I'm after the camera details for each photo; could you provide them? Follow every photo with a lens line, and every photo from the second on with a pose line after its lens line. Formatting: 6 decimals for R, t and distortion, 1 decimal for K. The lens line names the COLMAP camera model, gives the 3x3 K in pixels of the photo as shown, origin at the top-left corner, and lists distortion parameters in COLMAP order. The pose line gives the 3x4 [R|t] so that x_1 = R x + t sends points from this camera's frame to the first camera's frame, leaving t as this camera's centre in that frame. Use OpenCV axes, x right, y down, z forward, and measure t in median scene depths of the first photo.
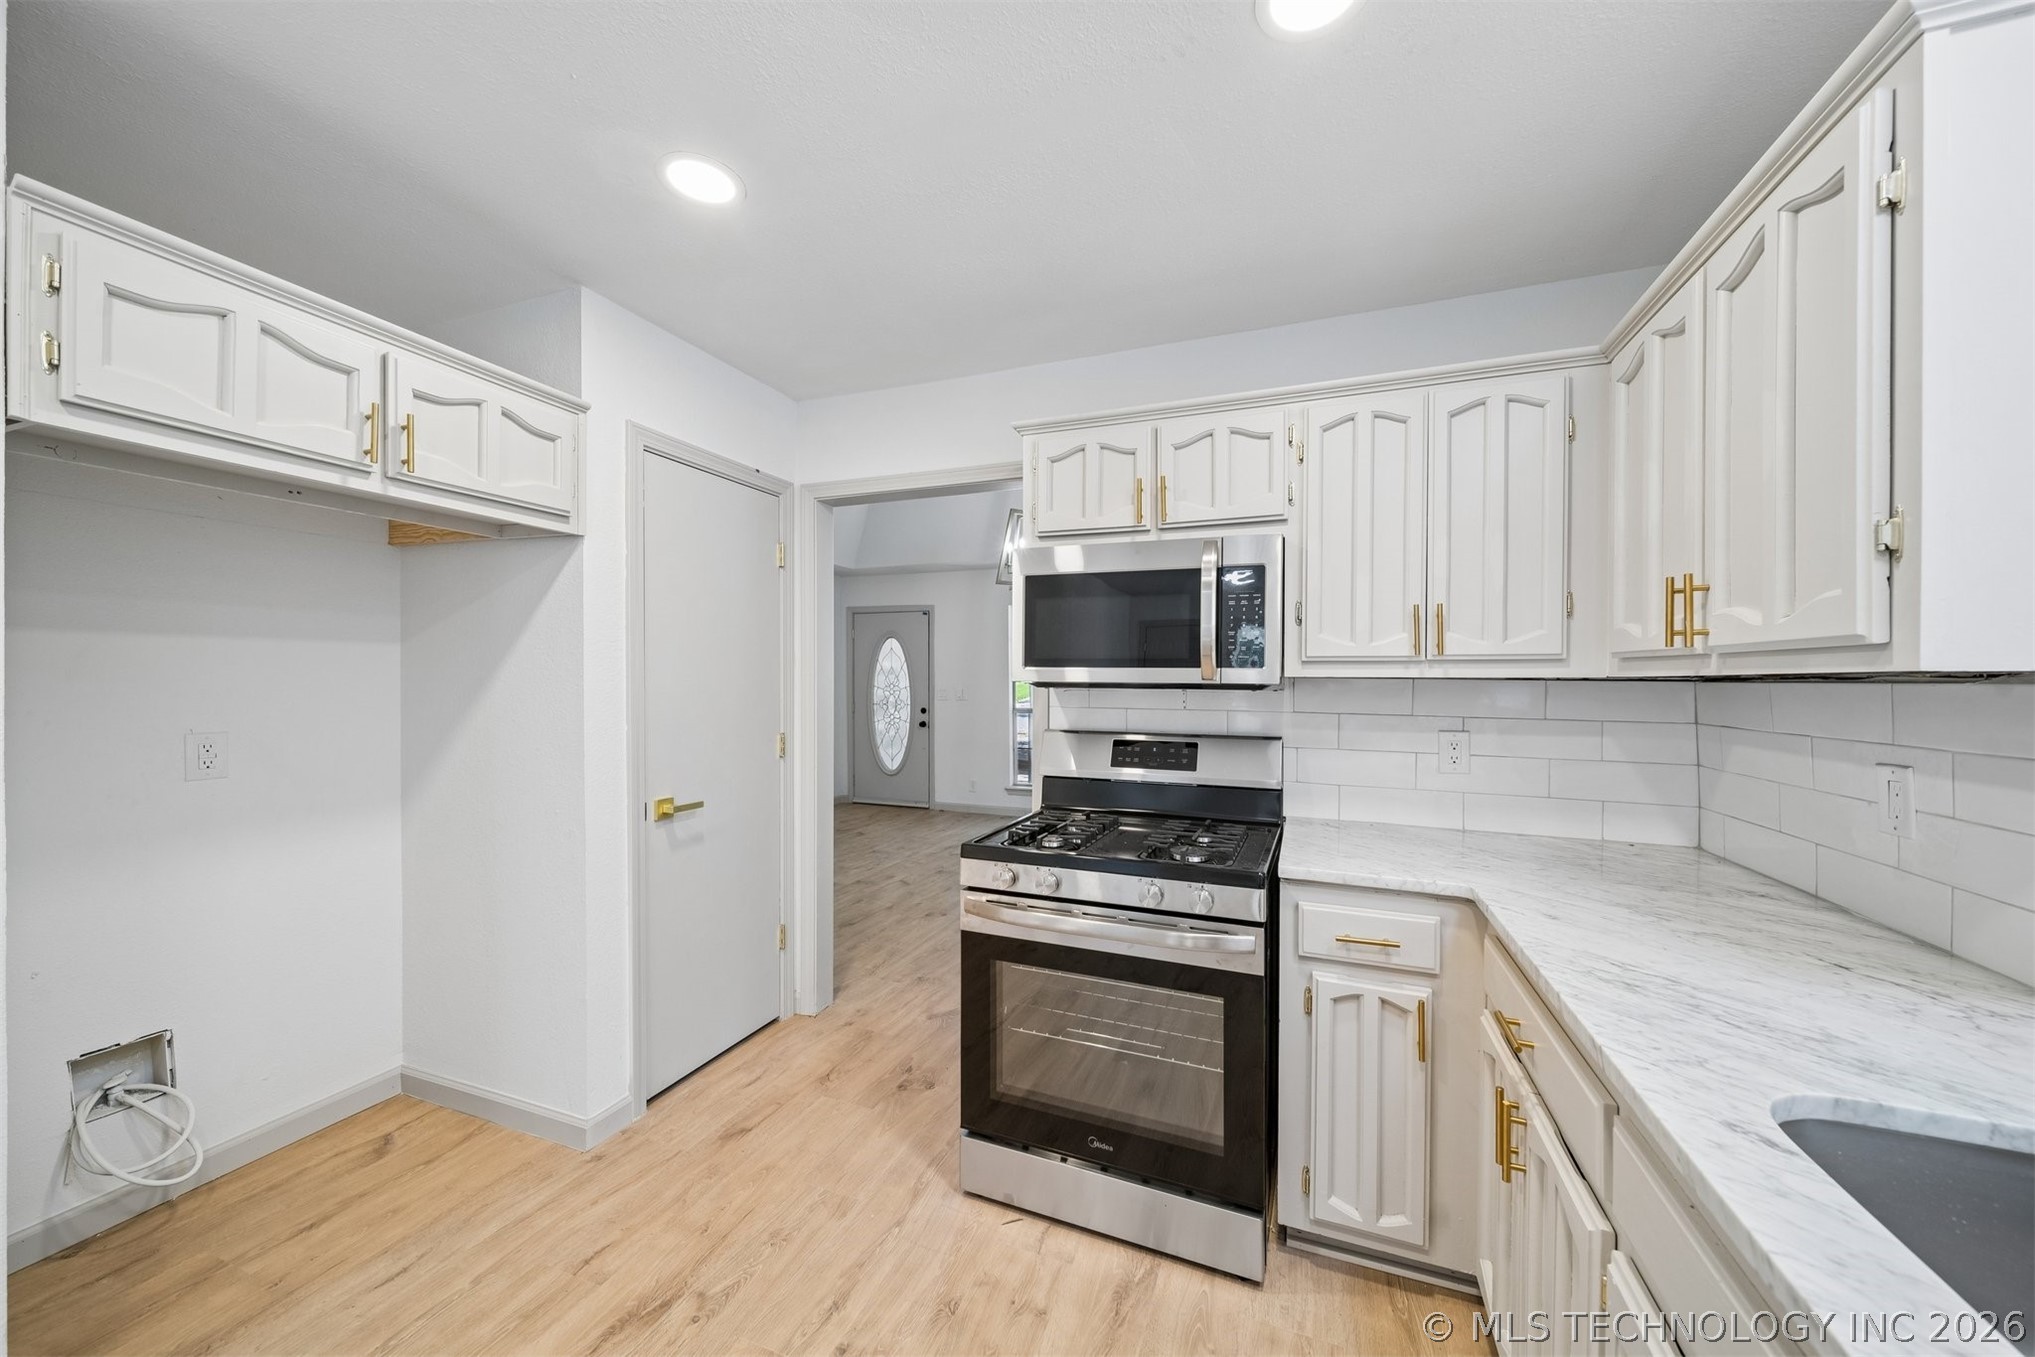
lens RADIAL K [[714.8, 0, 1031.1], [0, 714.8, 684.5], [0, 0, 1]] dist [-0.001160, -0.000841]
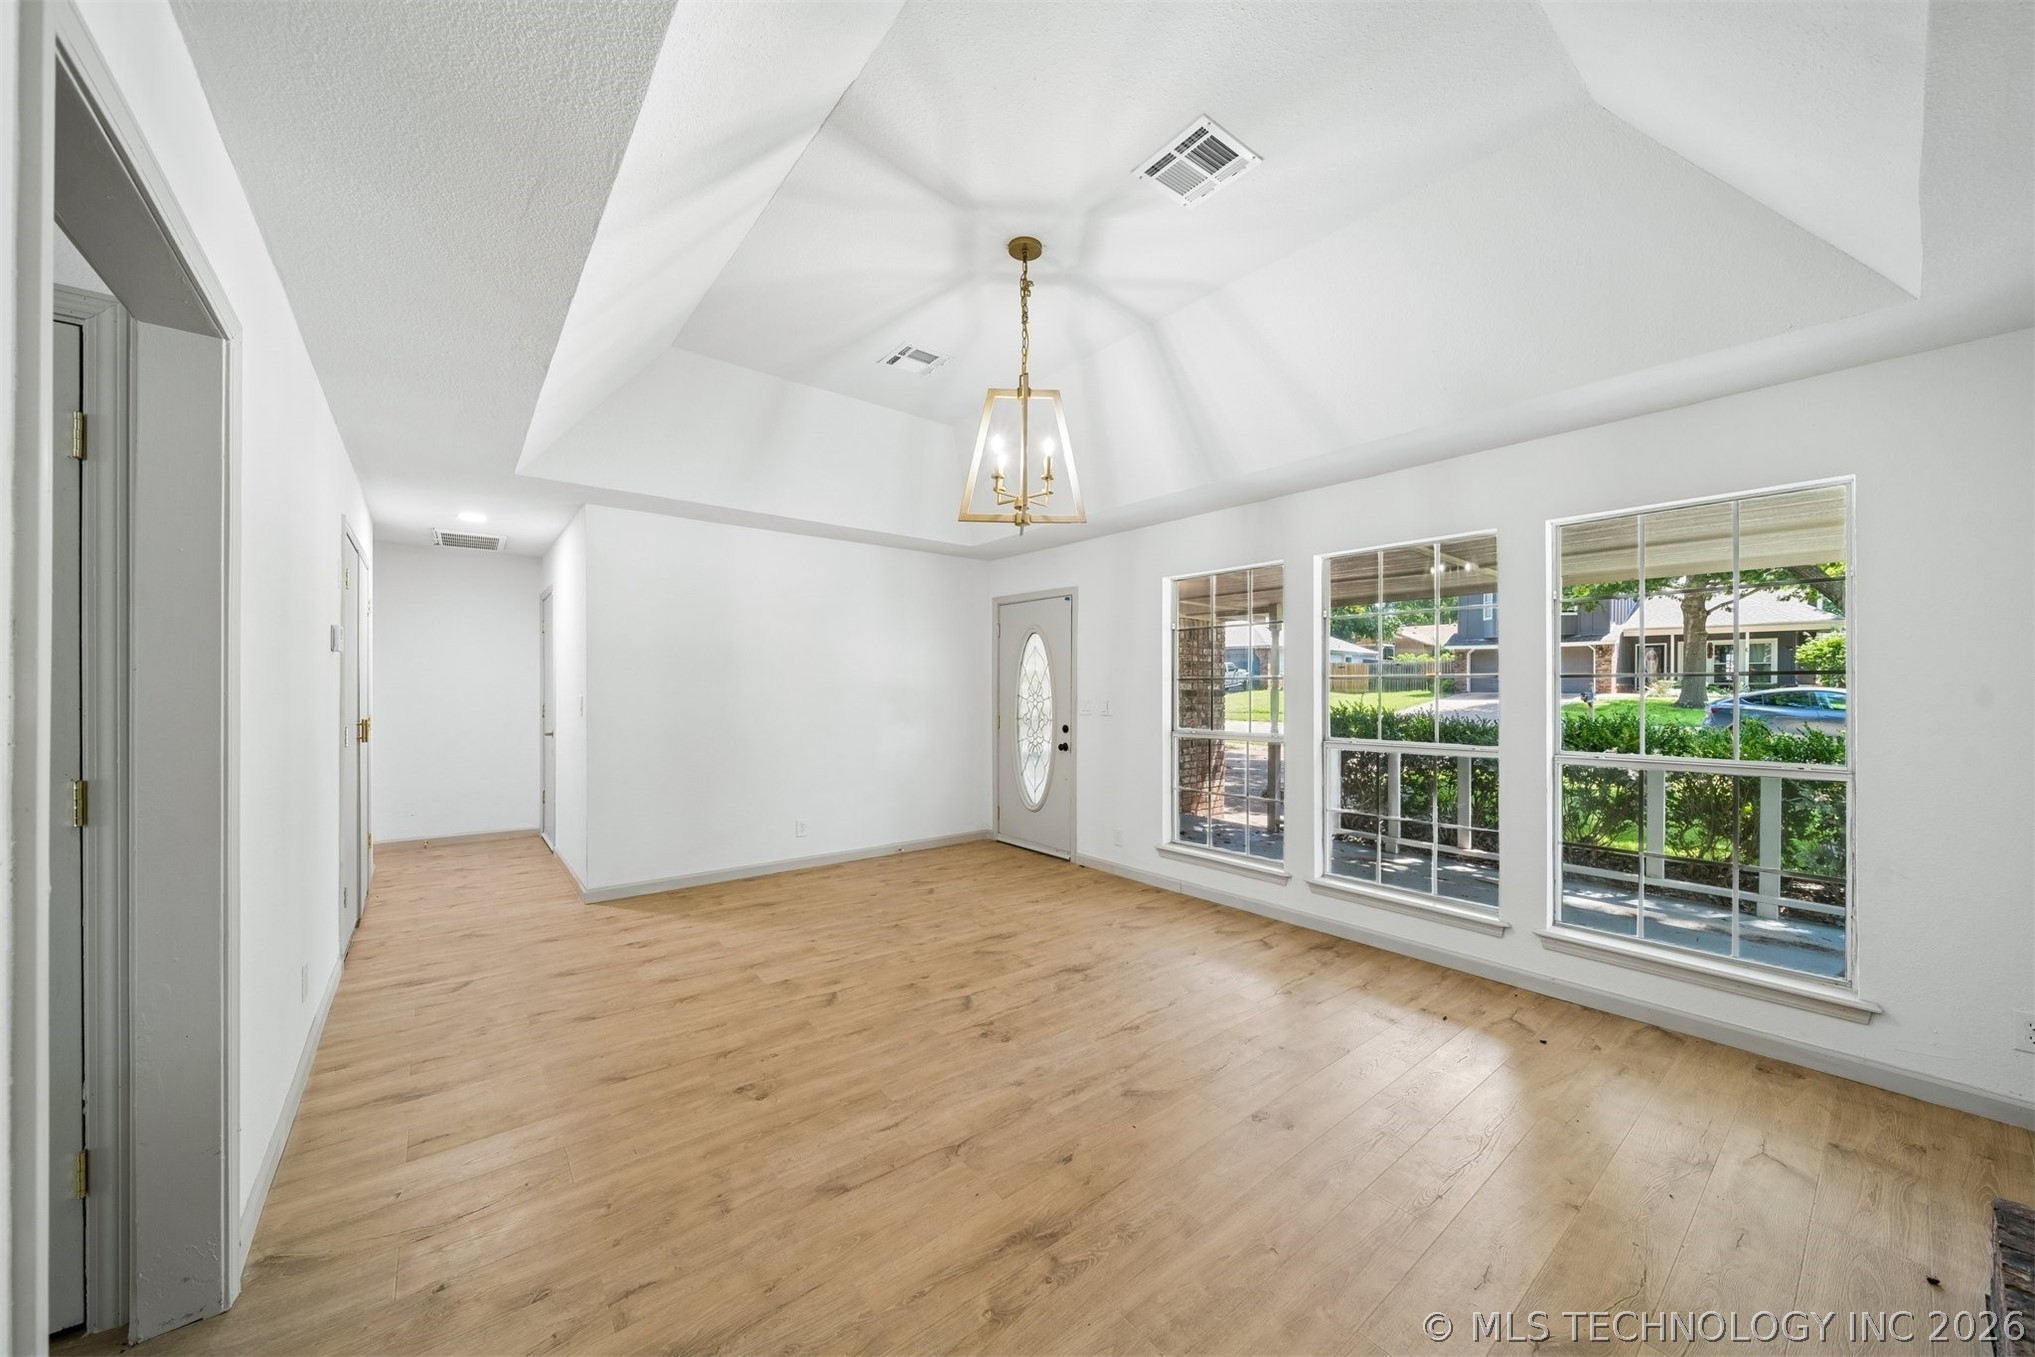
lens RADIAL K [[714.8, 0, 1035.3], [0, 714.8, 707.0], [0, 0, 1]] dist [-0.001160, -0.000841]
pose [[0.871255, 0.013571, -0.490642, 0.735703], [-0.005114, 0.999814, 0.018573, -0.000960], [0.490803, -0.013673, 0.871163, 1.315175]]
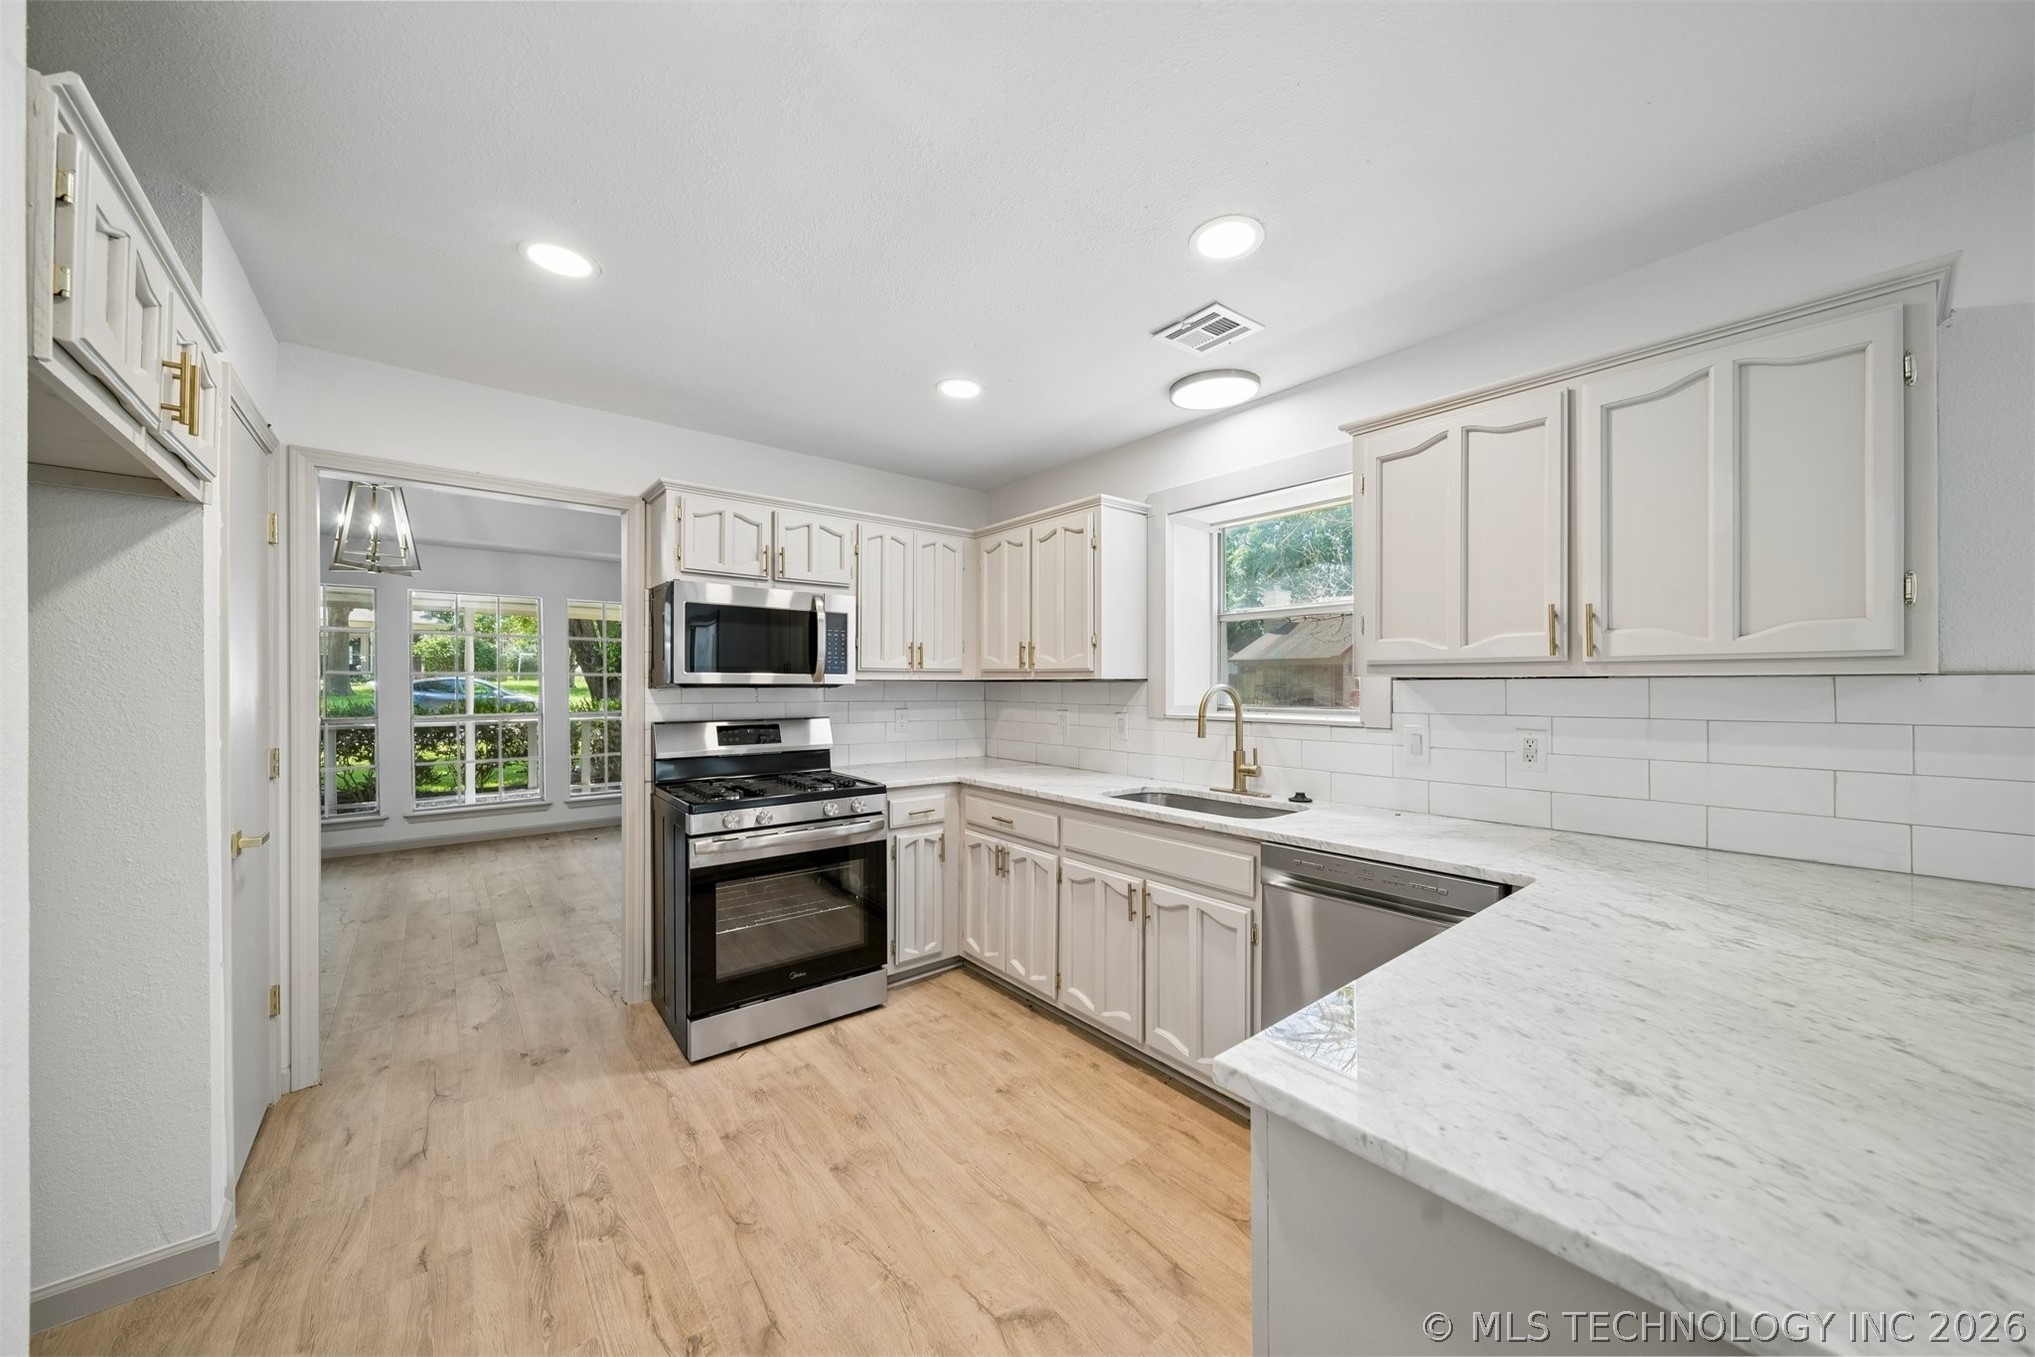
lens RADIAL K [[714.8, 0, 1034.4], [0, 714.8, 682.4], [0, 0, 1]] dist [-0.001160, -0.000841]
pose [[0.485732, -0.004586, 0.874096, -0.933474], [0.005660, 0.999982, 0.002102, -0.005474], [-0.874090, 0.003926, 0.485749, -0.211806]]
